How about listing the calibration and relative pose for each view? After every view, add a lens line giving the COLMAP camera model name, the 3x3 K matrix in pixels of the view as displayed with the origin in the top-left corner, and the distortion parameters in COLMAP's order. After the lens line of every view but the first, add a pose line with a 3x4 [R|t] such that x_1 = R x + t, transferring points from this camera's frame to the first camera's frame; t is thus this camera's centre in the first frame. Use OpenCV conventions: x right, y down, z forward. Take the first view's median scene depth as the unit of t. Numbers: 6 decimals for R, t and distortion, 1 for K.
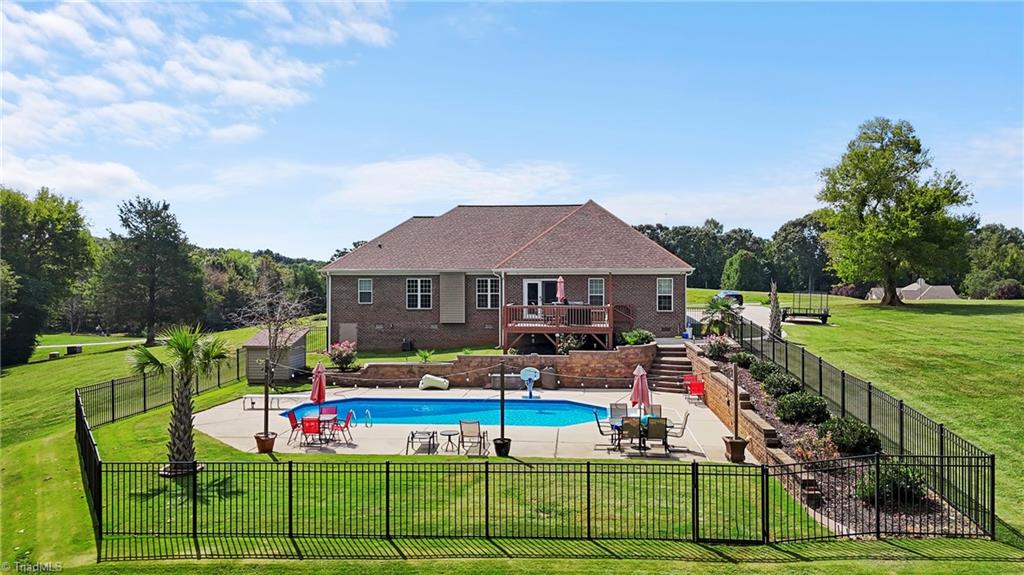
lens RADIAL K [[761.2, 0, 512.0], [0, 761.2, 287.5], [0, 0, 1]] dist [0.040957, -0.006784]
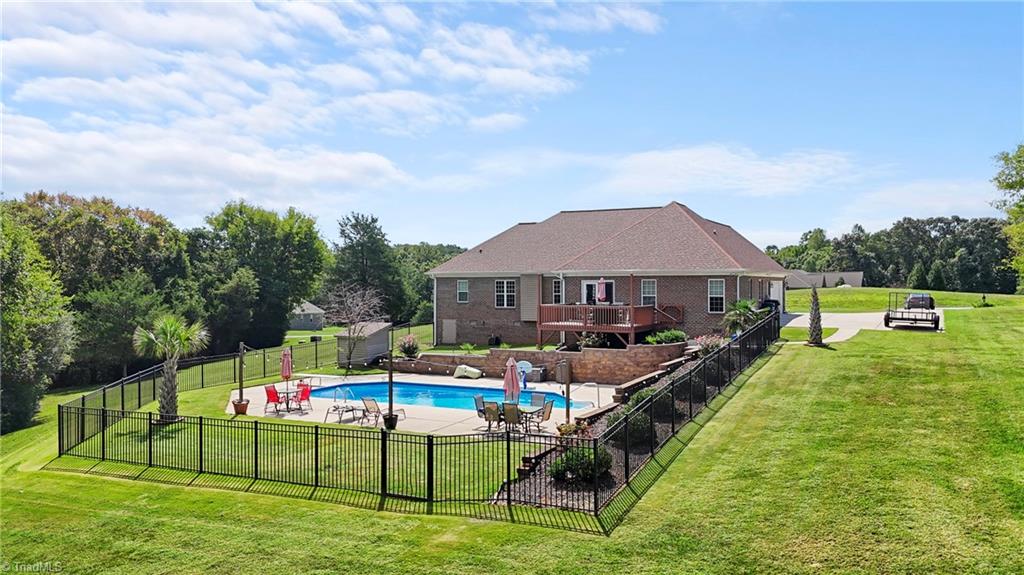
lens RADIAL K [[761.2, 0, 512.0], [0, 761.2, 287.5], [0, 0, 1]] dist [0.040957, -0.006784]
pose [[0.929922, 0.001659, -0.367754, 0.357427], [-0.002553, 0.999995, -0.001942, 0.001224], [0.367749, 0.002745, 0.929921, -0.023398]]
